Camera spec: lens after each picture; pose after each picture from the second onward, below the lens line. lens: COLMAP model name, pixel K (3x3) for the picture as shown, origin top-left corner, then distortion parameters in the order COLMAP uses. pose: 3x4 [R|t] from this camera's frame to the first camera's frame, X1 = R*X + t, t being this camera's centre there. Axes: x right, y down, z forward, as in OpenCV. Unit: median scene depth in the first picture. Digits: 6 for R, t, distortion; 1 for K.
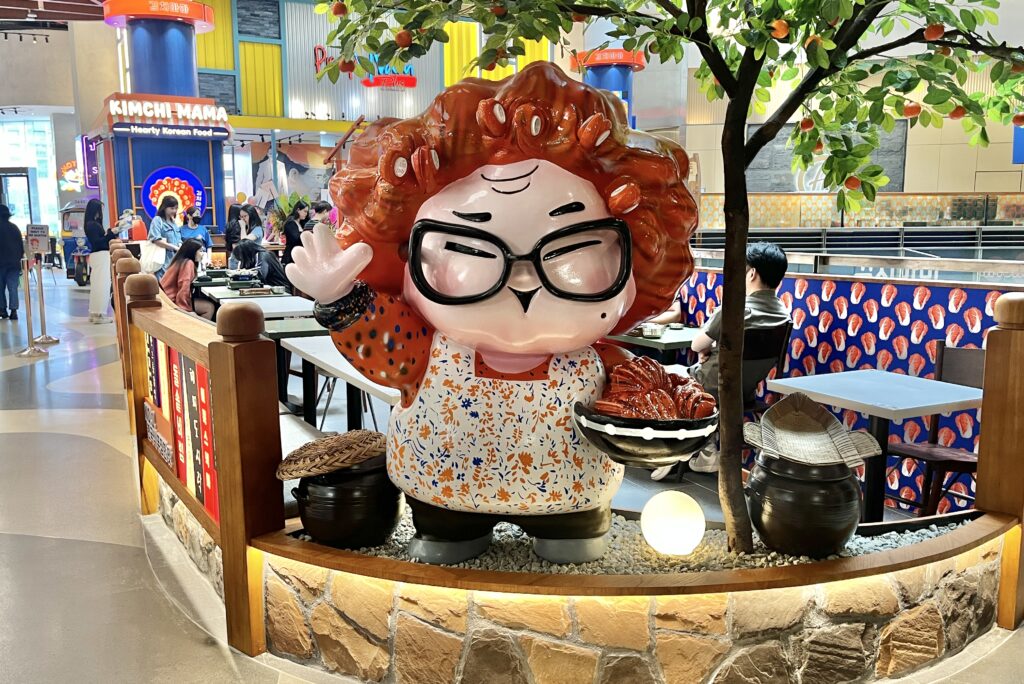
lens RADIAL K [[903.5, 0, 516.3], [0, 903.5, 344.7], [0, 0, 1]] dist [0.022278, -0.022408]
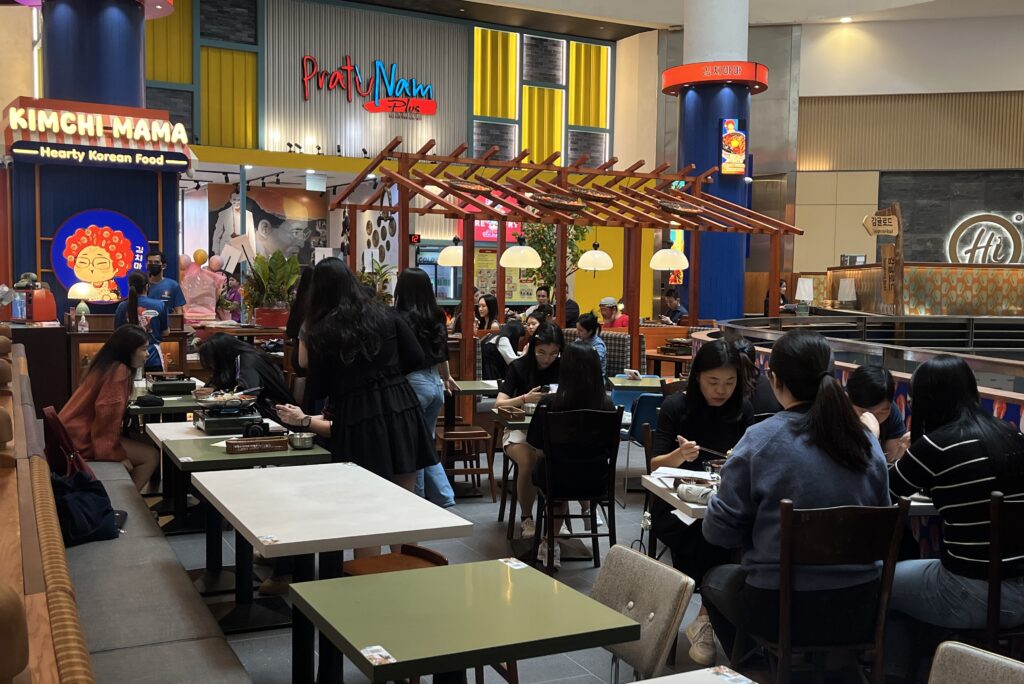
lens RADIAL K [[1065.9, 0, 514.2], [0, 1065.9, 341.7], [0, 0, 1]] dist [0.027510, 0.000000]
pose [[0.999768, 0.017036, 0.013180, -0.085899], [-0.015820, 0.996050, -0.087375, -0.036453], [-0.014616, 0.087146, 0.996088, 0.224015]]
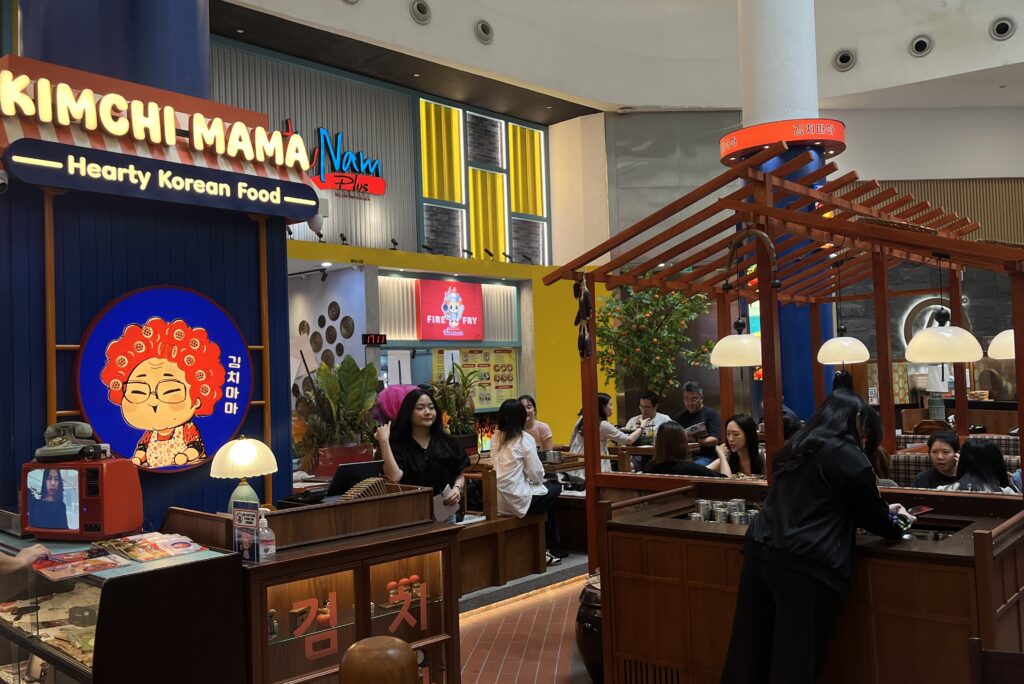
lens RADIAL K [[903.5, 0, 507.4], [0, 903.5, 344.6], [0, 0, 1]] dist [0.022278, -0.022408]
pose [[0.951371, -0.016758, 0.307592, -0.358787], [0.072922, 0.982390, -0.172022, -0.106171], [-0.299293, 0.186087, 0.935839, 0.640939]]
